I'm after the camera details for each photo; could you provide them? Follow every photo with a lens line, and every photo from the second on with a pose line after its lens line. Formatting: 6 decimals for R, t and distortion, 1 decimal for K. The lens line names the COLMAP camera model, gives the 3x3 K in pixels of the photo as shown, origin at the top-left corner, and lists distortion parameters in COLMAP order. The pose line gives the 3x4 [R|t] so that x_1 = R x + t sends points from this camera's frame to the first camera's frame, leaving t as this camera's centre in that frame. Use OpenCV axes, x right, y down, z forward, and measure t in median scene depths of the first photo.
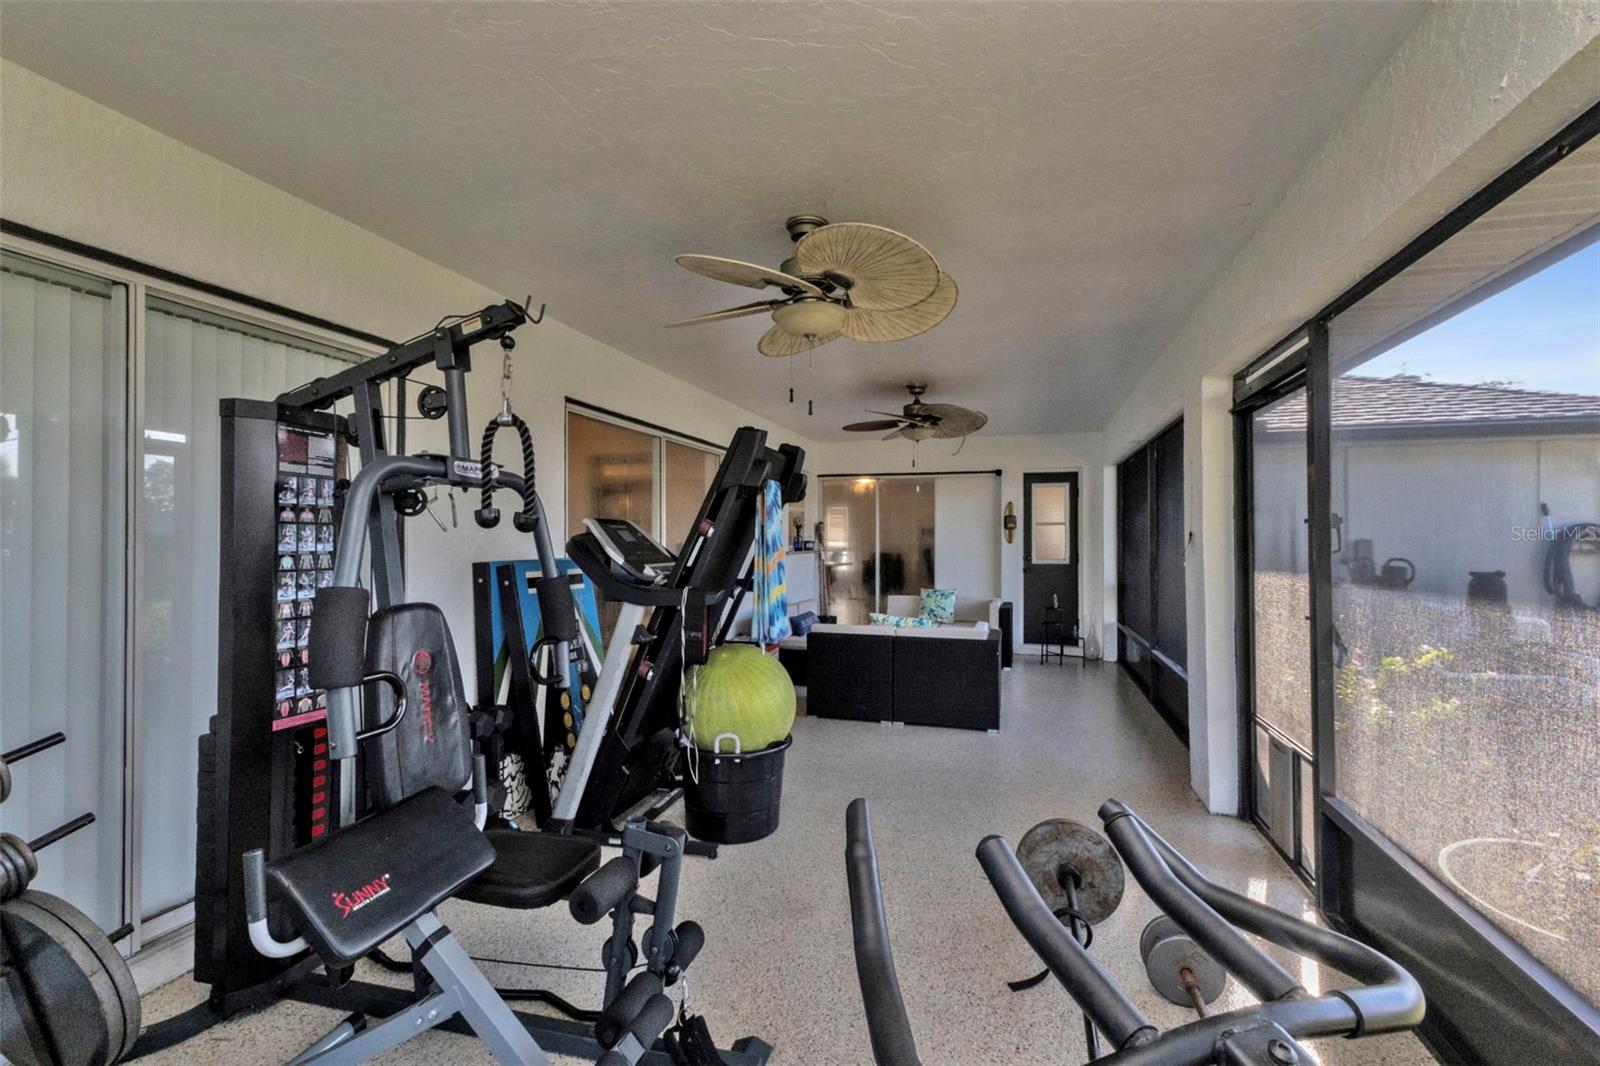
lens RADIAL K [[691.5, 0, 805.1], [0, 691.5, 540.1], [0, 0, 1]] dist [-0.000525, 0.000133]
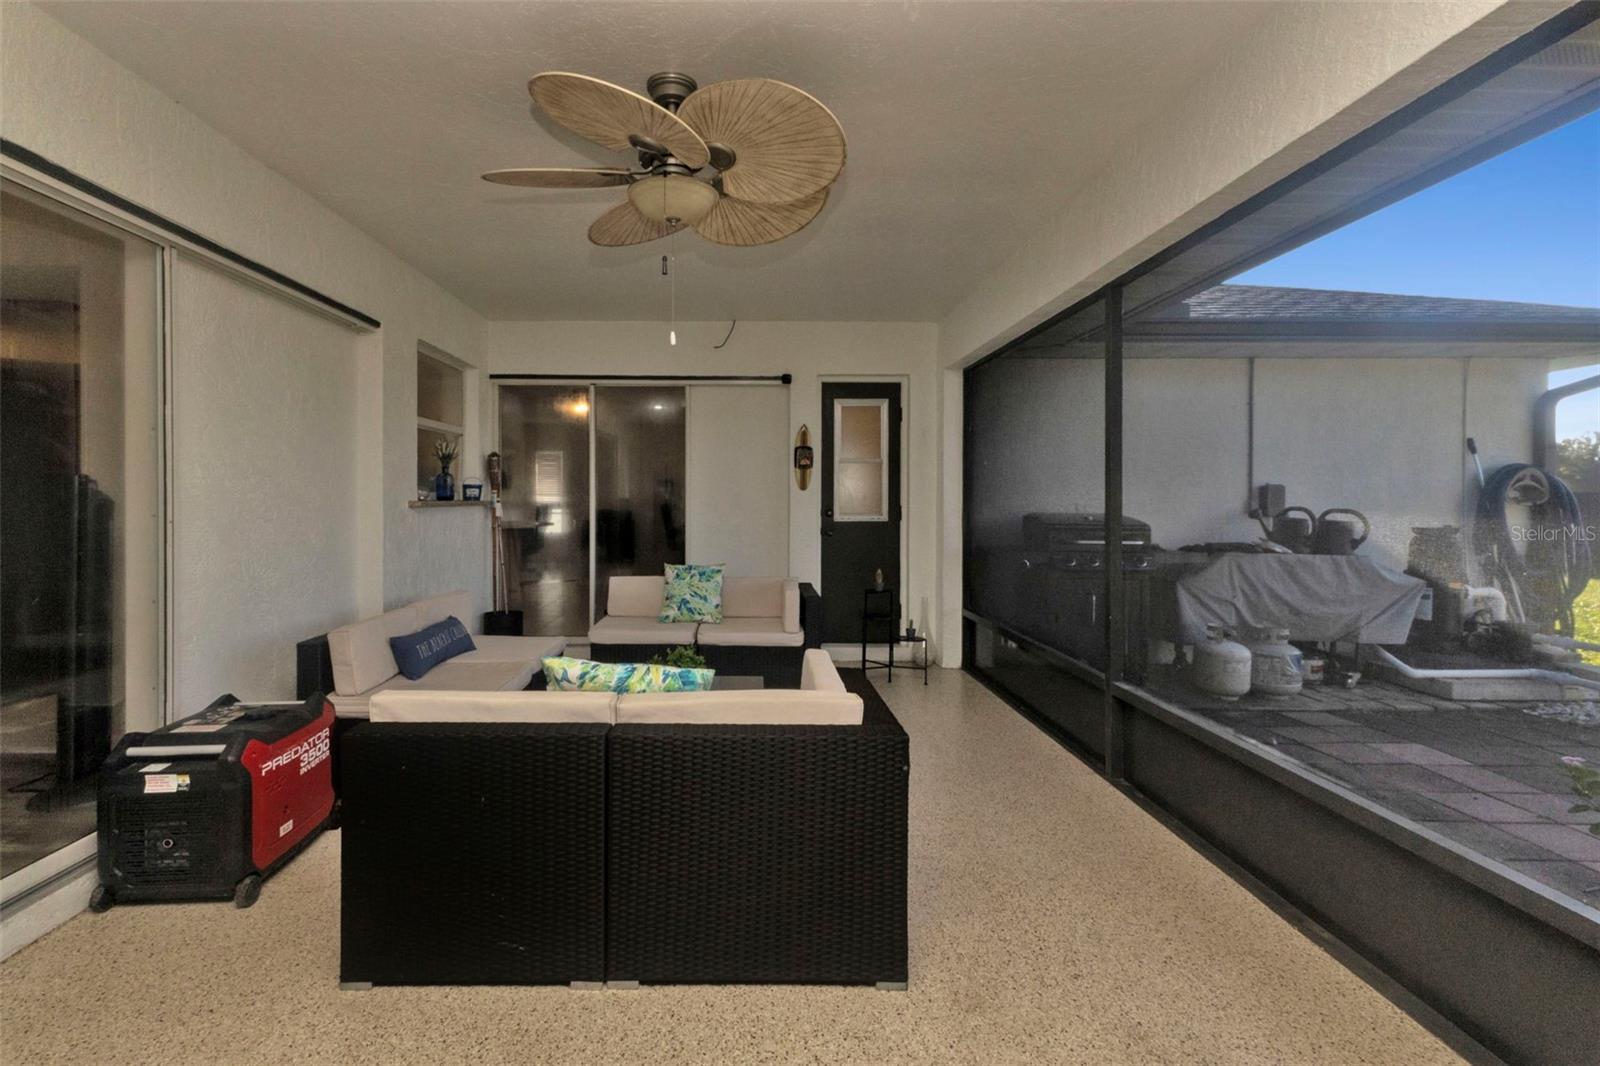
lens RADIAL K [[691.5, 0, 806.4], [0, 691.5, 510.6], [0, 0, 1]] dist [-0.000525, 0.000133]
pose [[0.926356, -0.002556, 0.376639, 0.057726], [-0.003637, 0.999870, 0.015732, 0.014340], [-0.376631, -0.015944, 0.926226, 0.413633]]
